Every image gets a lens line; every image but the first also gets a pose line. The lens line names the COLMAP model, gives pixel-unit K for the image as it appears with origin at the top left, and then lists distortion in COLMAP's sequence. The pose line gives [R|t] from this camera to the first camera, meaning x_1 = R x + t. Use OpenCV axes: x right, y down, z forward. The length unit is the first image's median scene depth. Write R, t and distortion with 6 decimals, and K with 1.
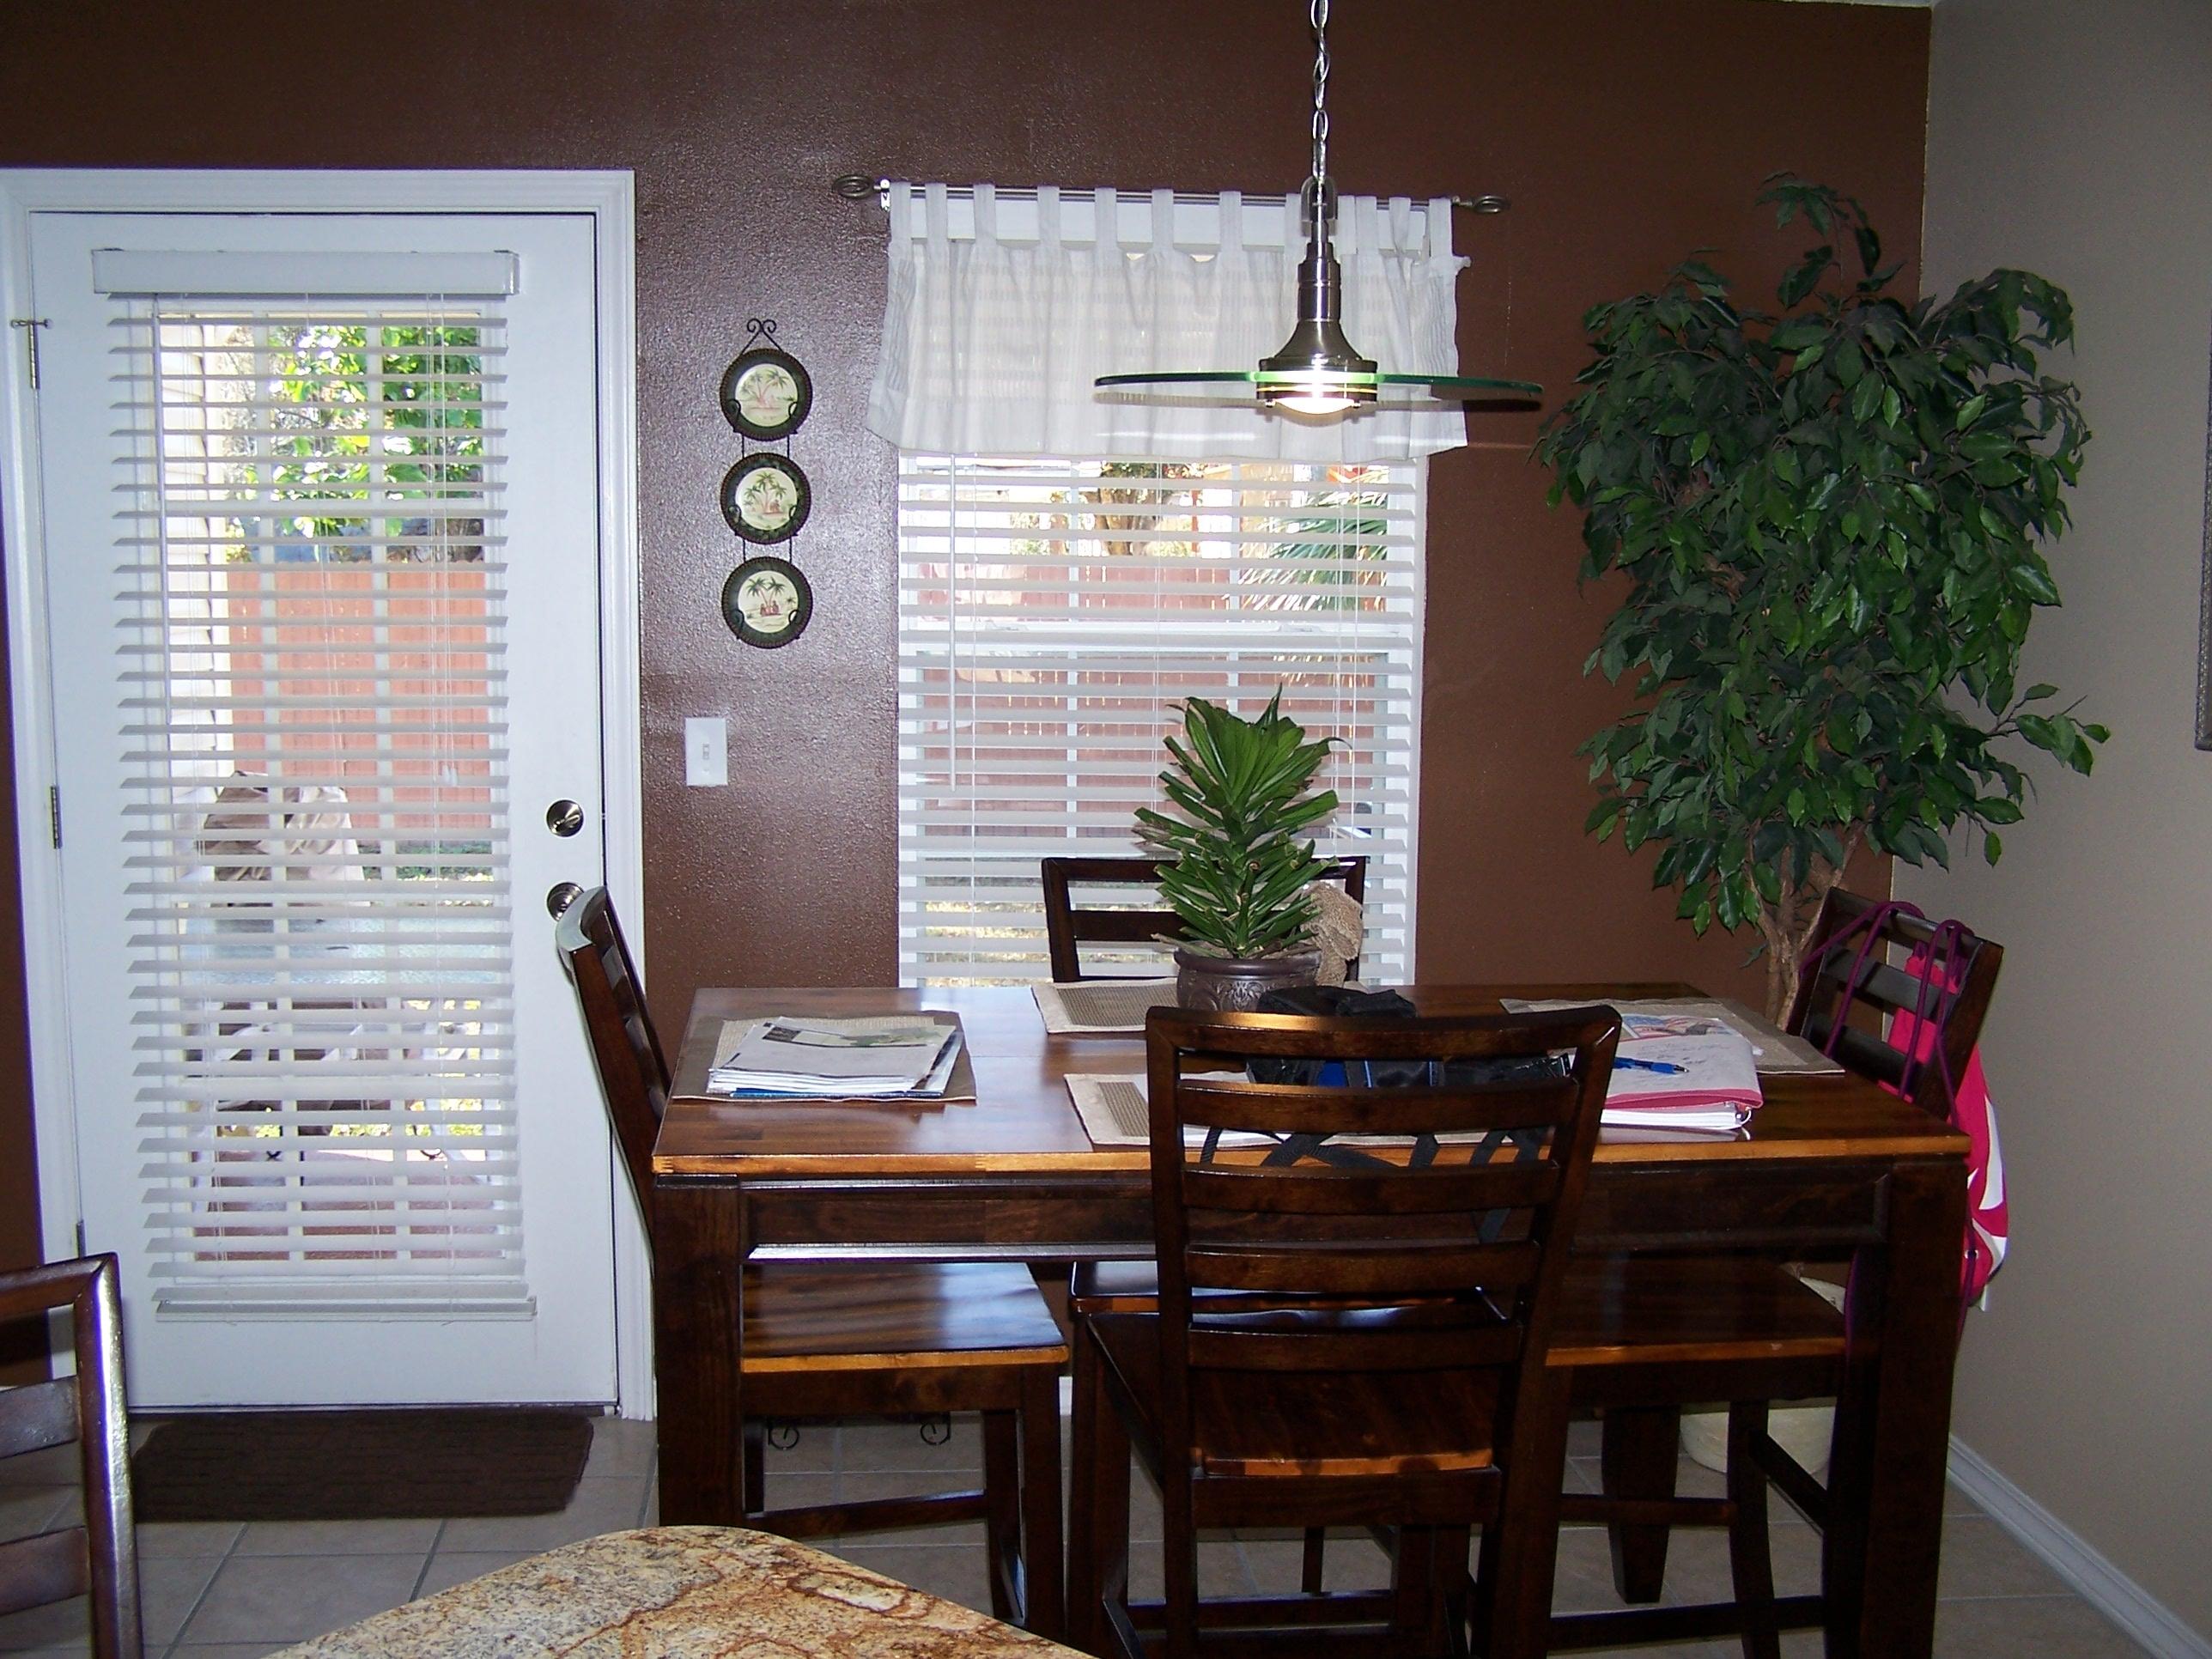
lens RADIAL K [[2516.4, 0, 1065.1], [0, 2516.4, 892.0], [0, 0, 1]] dist [-0.198806, 0.347359]
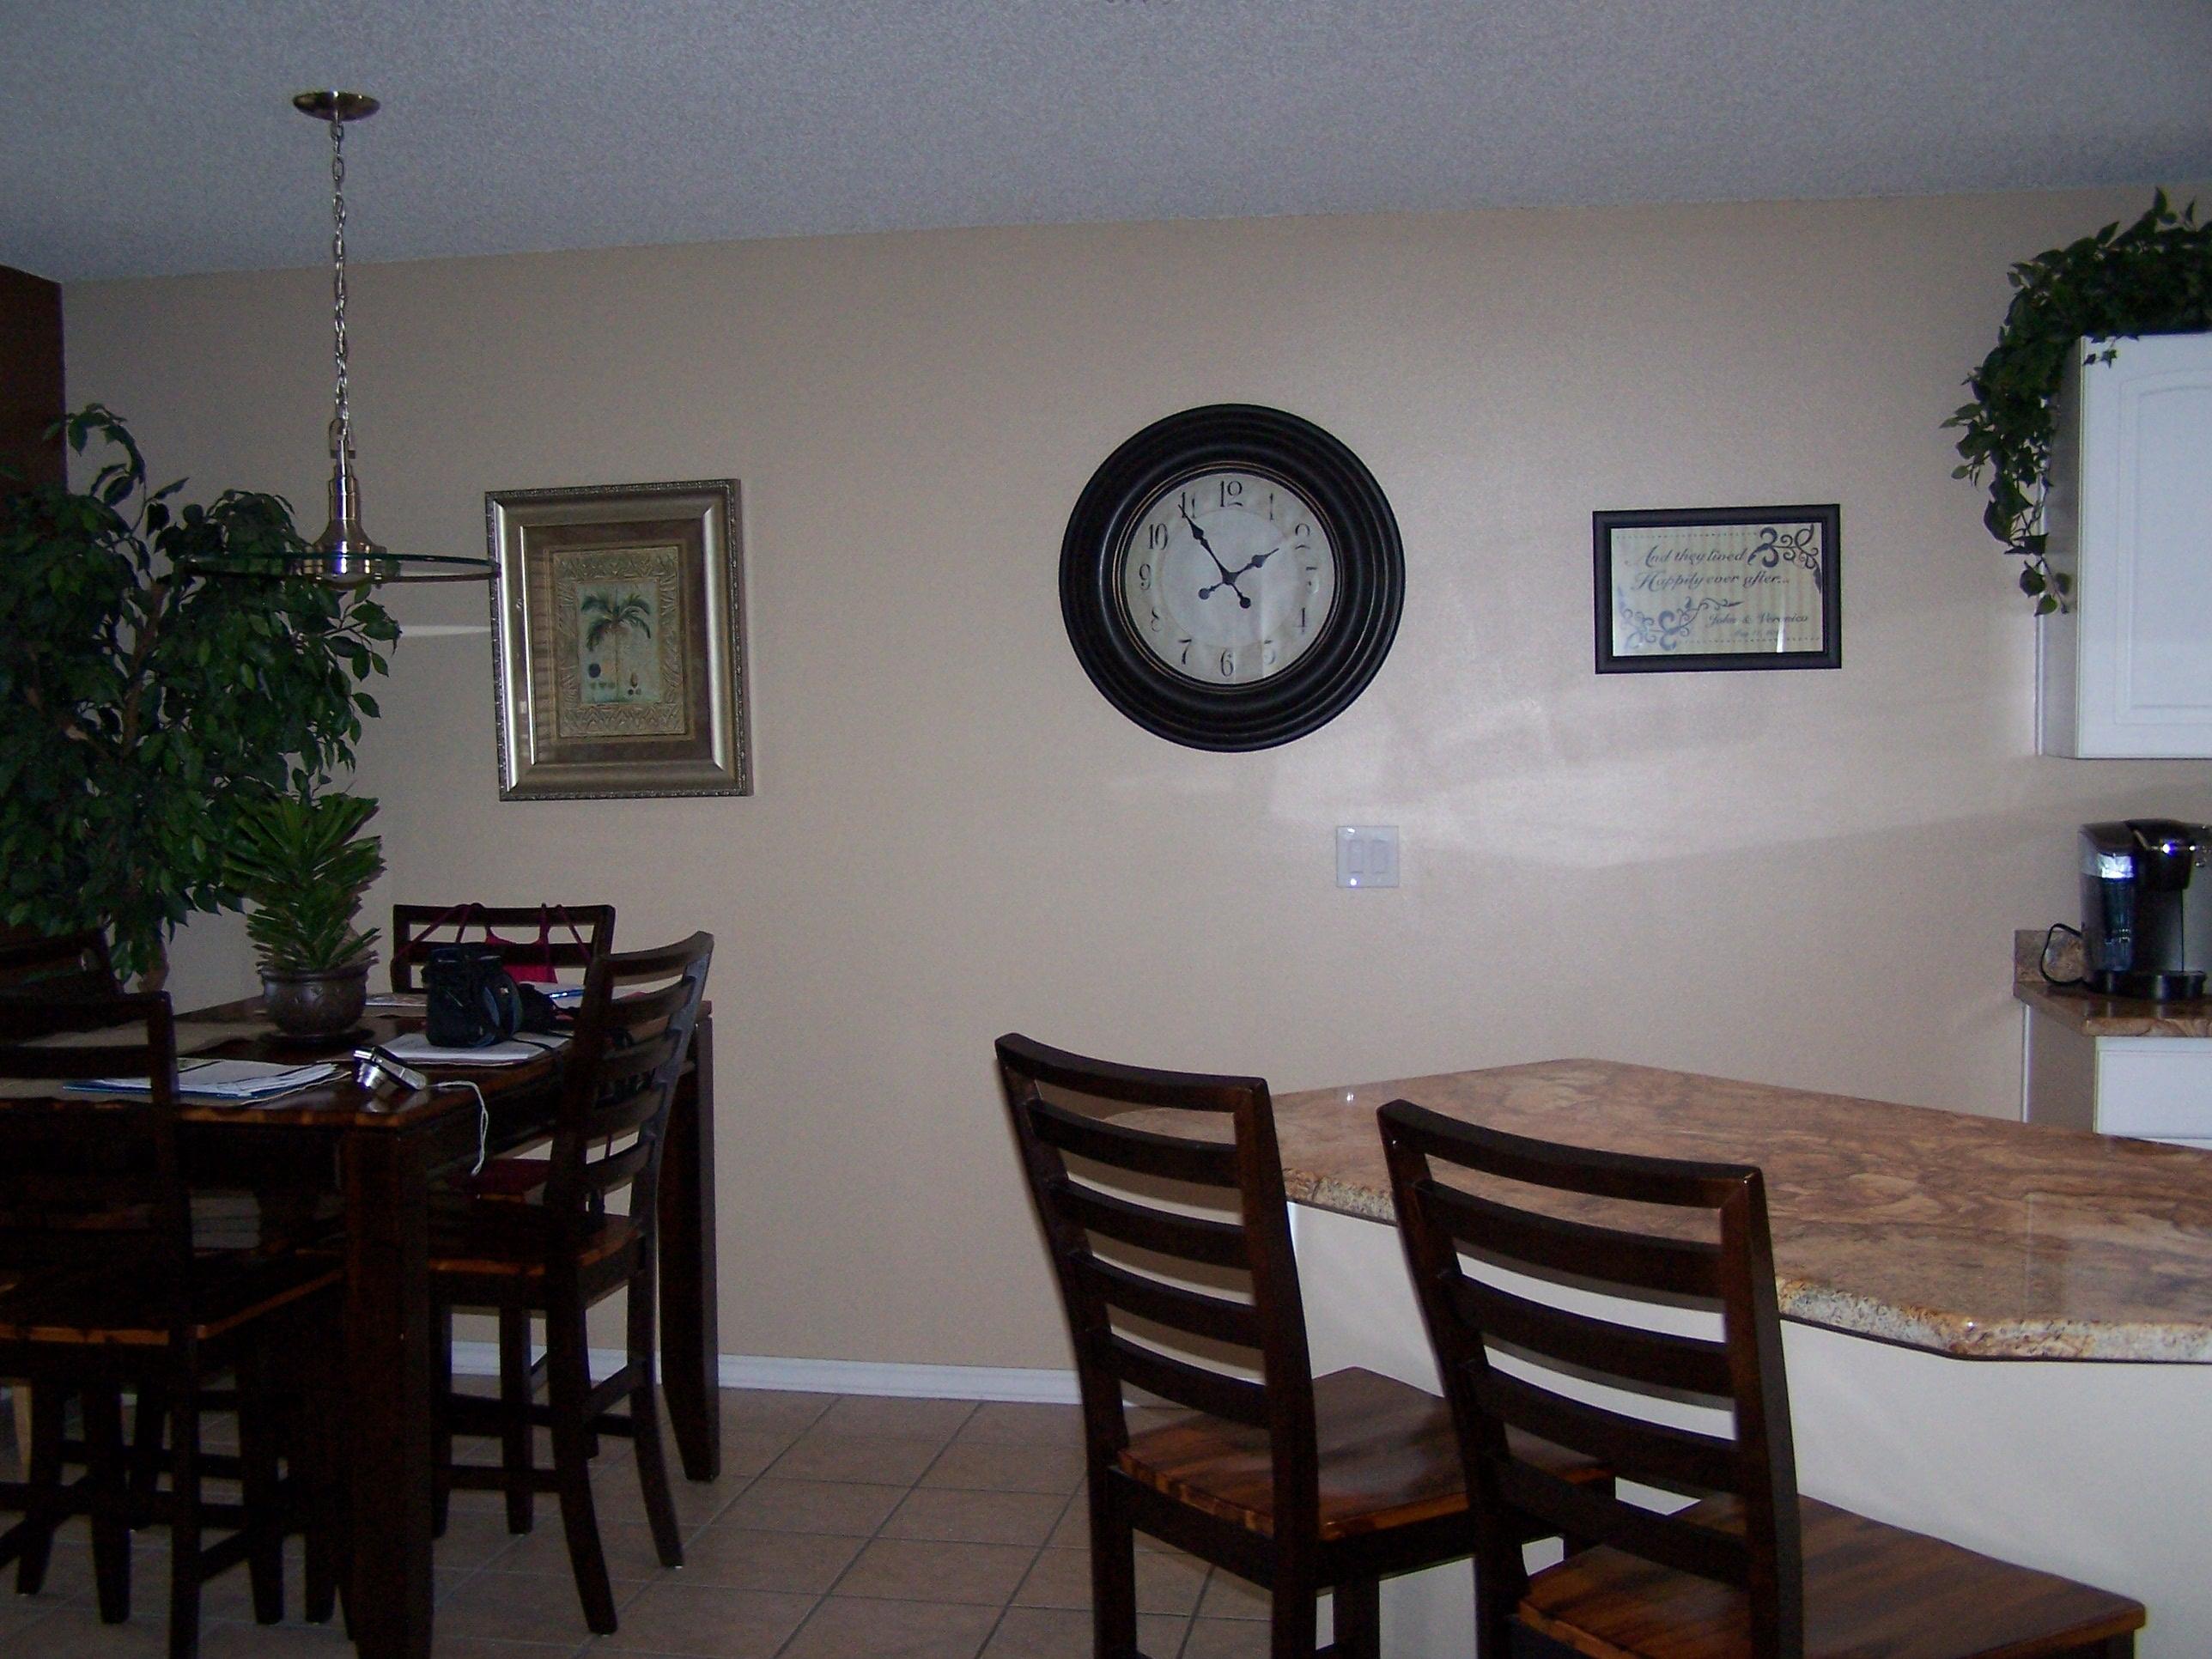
lens RADIAL K [[2532.7, 0, 1067.2], [0, 2532.7, 892.9], [0, 0, 1]] dist [-0.201842, 0.380748]
pose [[0.260802, -0.078603, 0.962187, -0.839393], [0.148046, 0.988147, 0.040595, -0.008398], [-0.953973, 0.131861, 0.269347, 0.168222]]
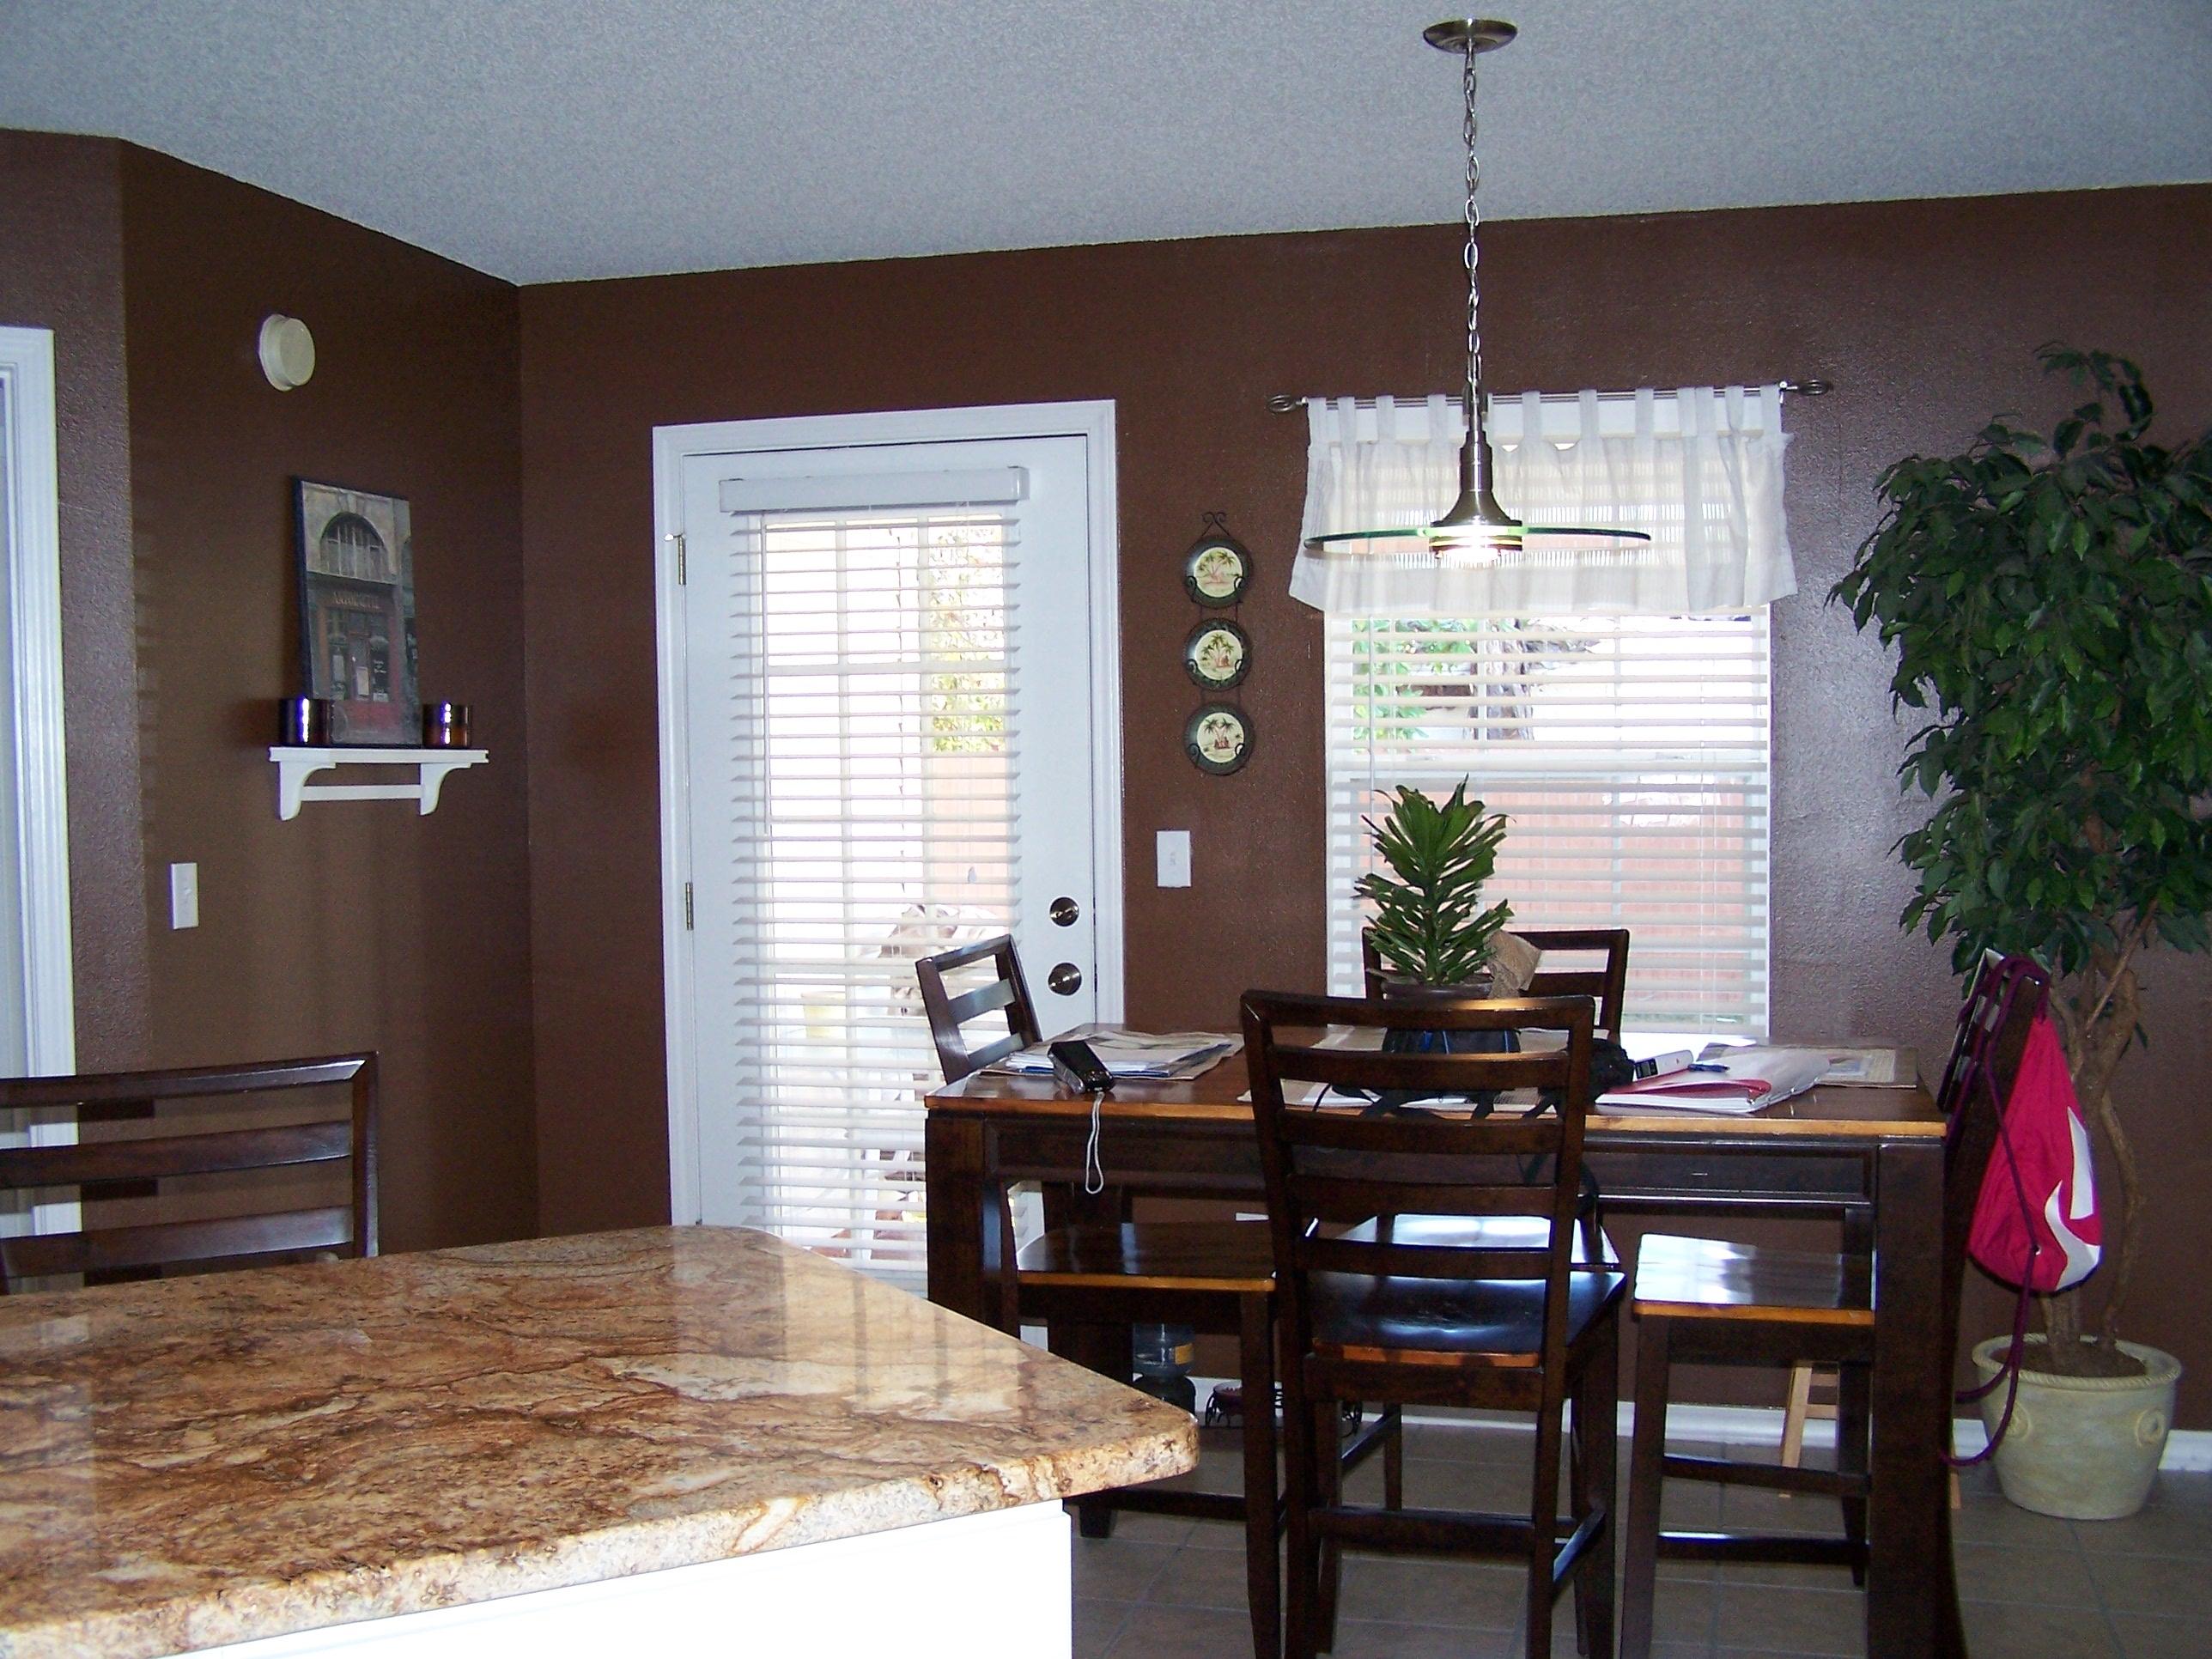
lens RADIAL K [[2516.4, 0, 1065.1], [0, 2516.4, 892.0], [0, 0, 1]] dist [-0.198806, 0.347359]
pose [[0.938646, 0.002255, -0.344874, 0.244895], [-0.030358, 0.996637, -0.076109, 0.059008], [0.343542, 0.081909, 0.935559, -0.190620]]
